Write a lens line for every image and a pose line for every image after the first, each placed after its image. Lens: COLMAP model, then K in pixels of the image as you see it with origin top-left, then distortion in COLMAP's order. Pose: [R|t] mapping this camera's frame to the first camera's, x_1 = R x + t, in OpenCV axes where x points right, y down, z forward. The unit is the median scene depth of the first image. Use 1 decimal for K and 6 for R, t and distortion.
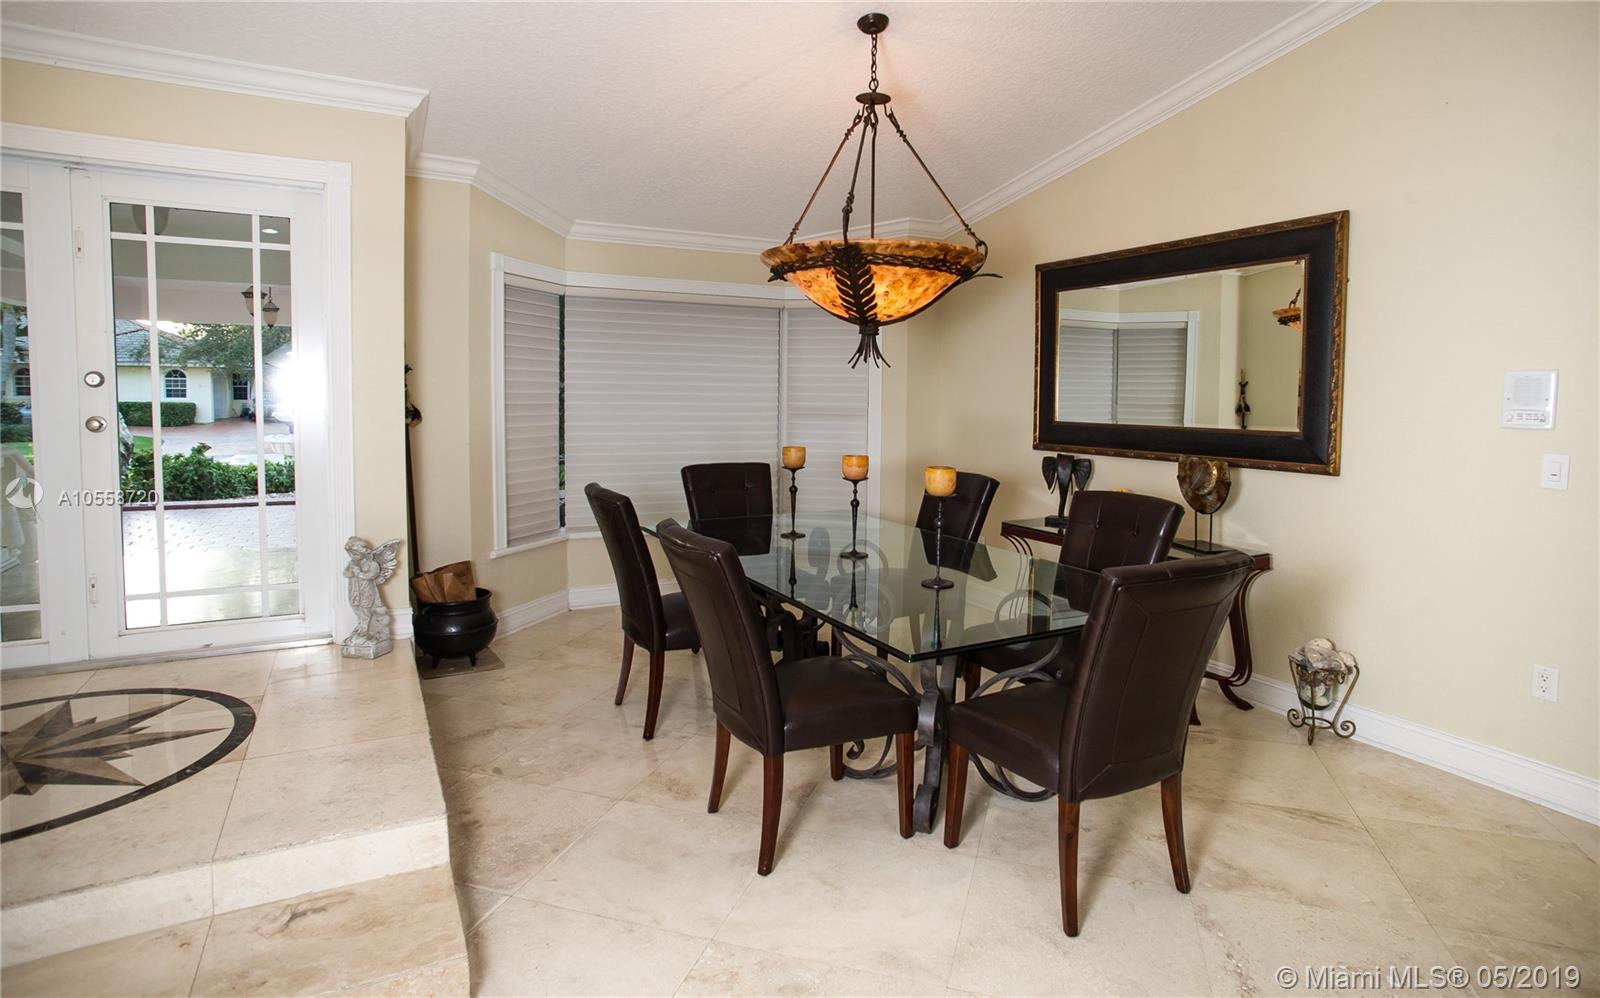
lens RADIAL K [[845.8, 0, 835.8], [0, 845.8, 445.8], [0, 0, 1]] dist [-0.033631, 0.001629]
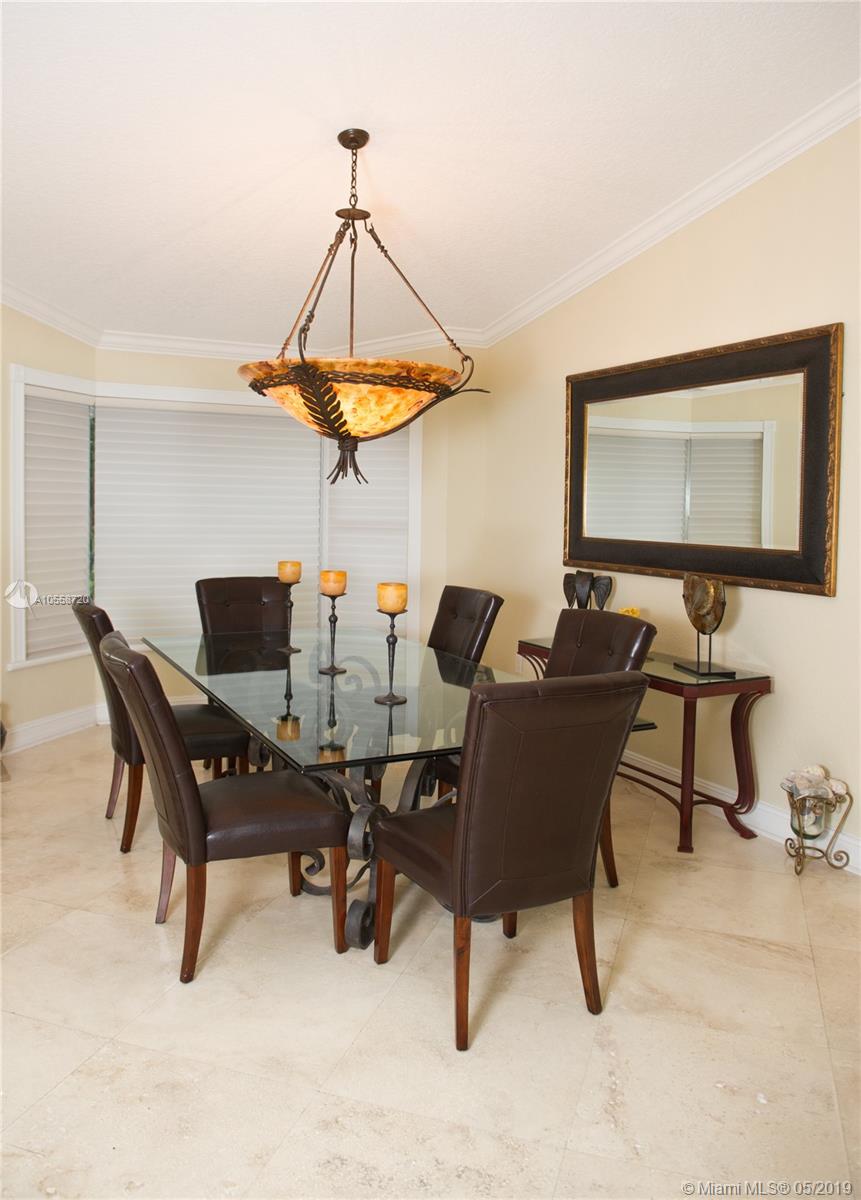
lens RADIAL K [[897.2, 0, 428.1], [0, 897.2, 549.0], [0, 0, 1]] dist [0.011990, -0.074231]
pose [[0.999170, 0.007777, -0.039989, 0.186092], [-0.008180, 0.999917, -0.009937, -0.005343], [0.039909, 0.010256, 0.999151, -0.060179]]
